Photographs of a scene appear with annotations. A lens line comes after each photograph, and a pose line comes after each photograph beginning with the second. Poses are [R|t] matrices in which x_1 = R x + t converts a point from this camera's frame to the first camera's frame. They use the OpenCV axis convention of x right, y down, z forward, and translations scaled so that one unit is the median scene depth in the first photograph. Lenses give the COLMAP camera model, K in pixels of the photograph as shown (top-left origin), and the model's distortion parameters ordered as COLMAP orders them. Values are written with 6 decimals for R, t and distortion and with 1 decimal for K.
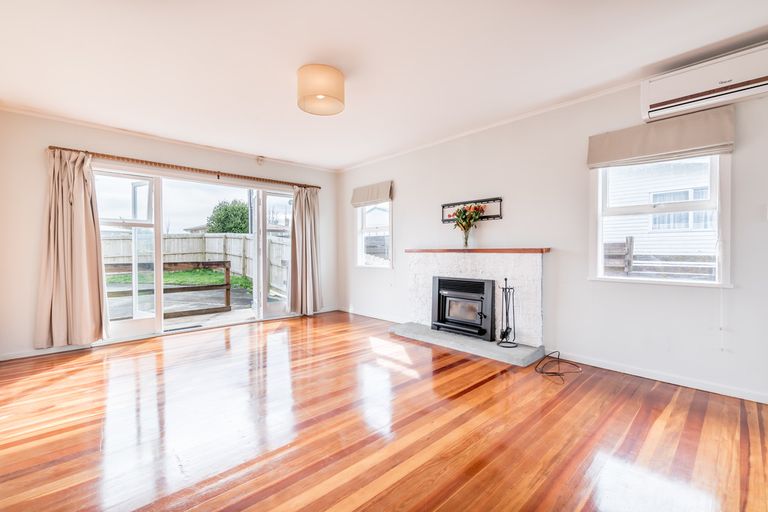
lens RADIAL K [[328.7, 0, 380.3], [0, 328.7, 256.7], [0, 0, 1]] dist [-0.011460, 0.000220]
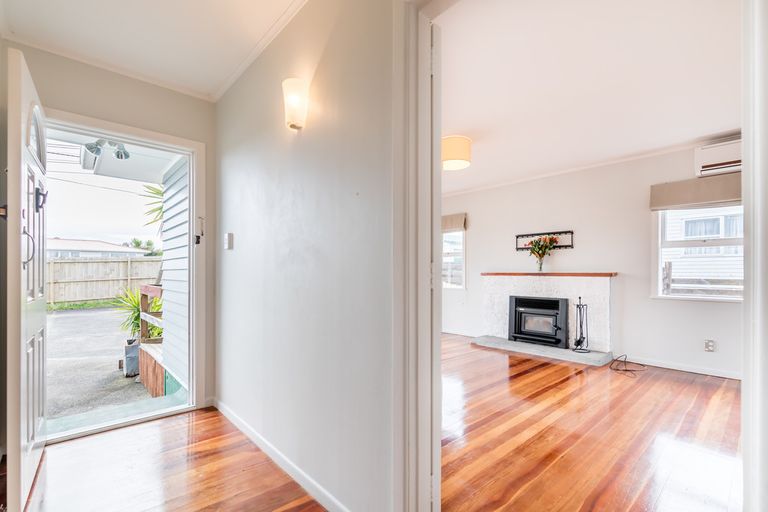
lens RADIAL K [[349.3, 0, 386.7], [0, 349.3, 273.1], [0, 0, 1]] dist [-0.001596, -0.001162]
pose [[0.999987, 0.005145, 0.000433, -0.319242], [-0.005136, 0.999818, -0.018367, 0.004134], [-0.000528, 0.018364, 0.999831, -0.290298]]
